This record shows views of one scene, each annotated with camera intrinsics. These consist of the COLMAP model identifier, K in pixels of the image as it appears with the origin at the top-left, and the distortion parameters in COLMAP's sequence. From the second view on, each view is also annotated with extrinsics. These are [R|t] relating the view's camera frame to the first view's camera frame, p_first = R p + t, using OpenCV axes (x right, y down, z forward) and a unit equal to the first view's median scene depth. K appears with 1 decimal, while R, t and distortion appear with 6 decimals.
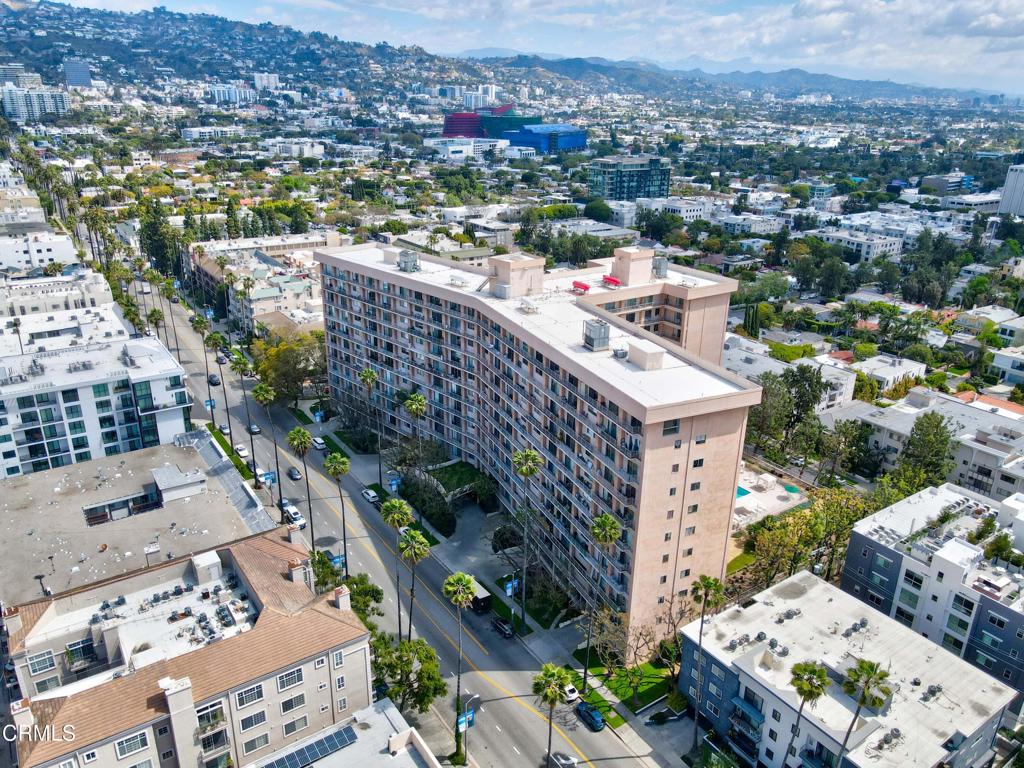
lens RADIAL K [[751.3, 0, 522.6], [0, 751.3, 383.6], [0, 0, 1]] dist [0.017400, 0.002881]
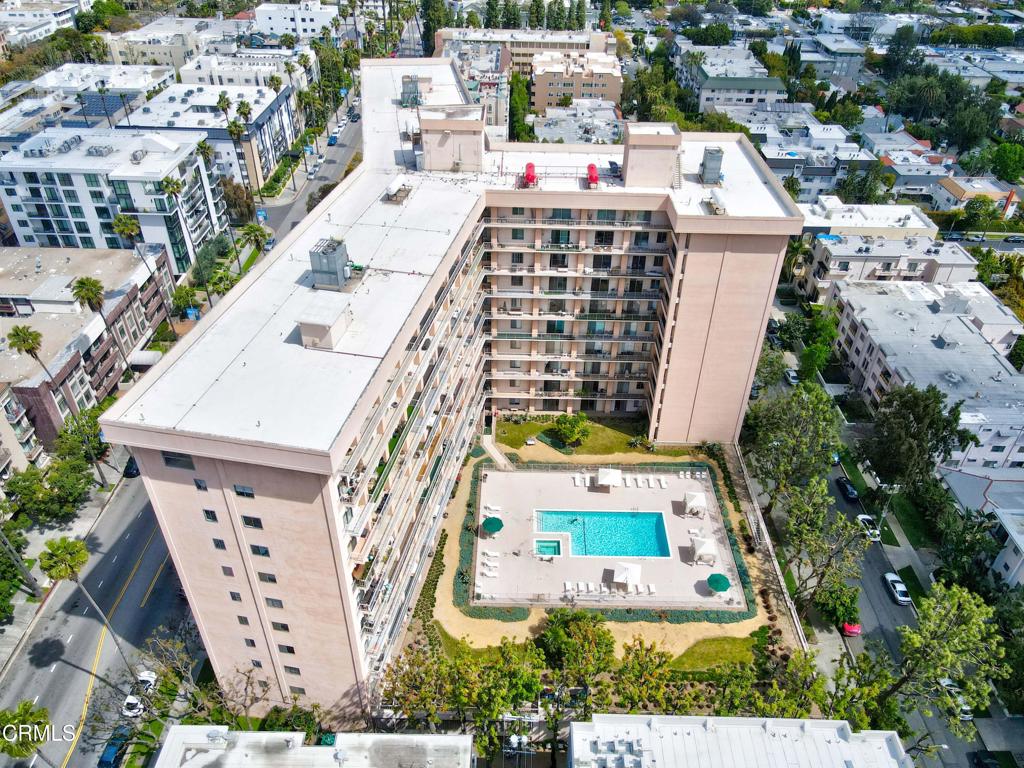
lens RADIAL K [[751.3, 0, 519.4], [0, 751.3, 382.9], [0, 0, 1]] dist [0.017400, 0.002881]
pose [[0.813061, 0.338409, -0.473722, 0.063545], [-0.210902, 0.929645, 0.302126, -0.022270], [0.542635, -0.145738, 0.827229, 0.059552]]
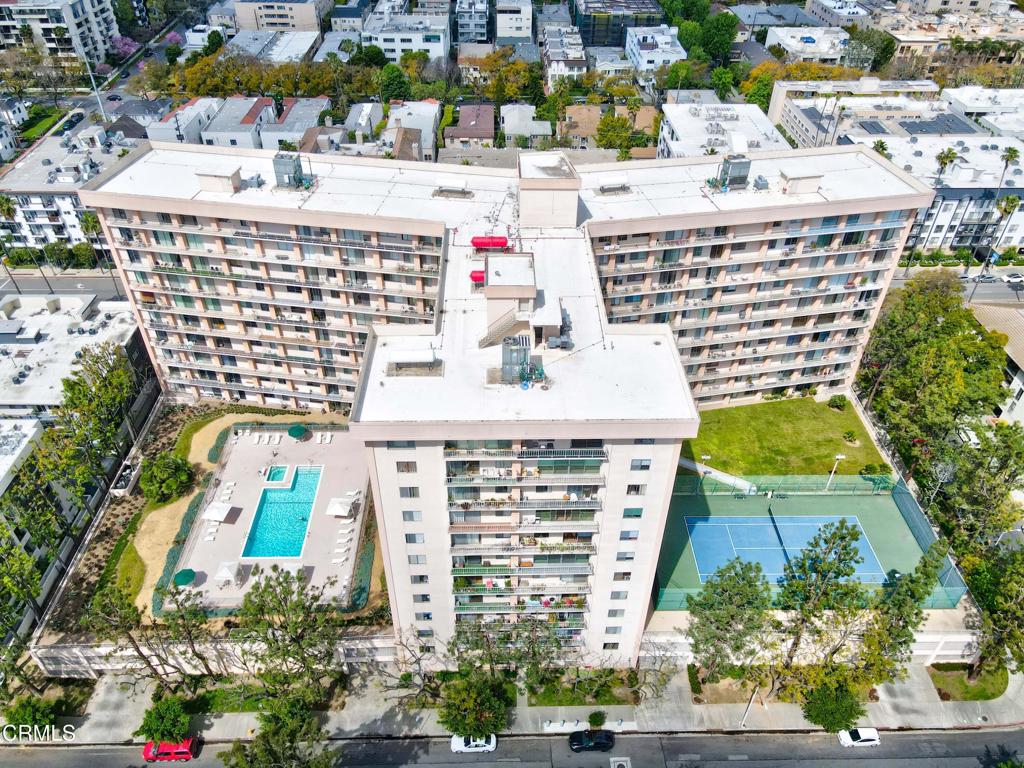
lens RADIAL K [[751.3, 0, 511.6], [0, 751.3, 385.0], [0, 0, 1]] dist [0.017400, 0.002881]
pose [[-0.556771, 0.495051, -0.667031, 0.076457], [-0.317401, 0.615287, 0.721581, -0.072272], [0.767635, 0.613472, -0.185444, 0.170960]]
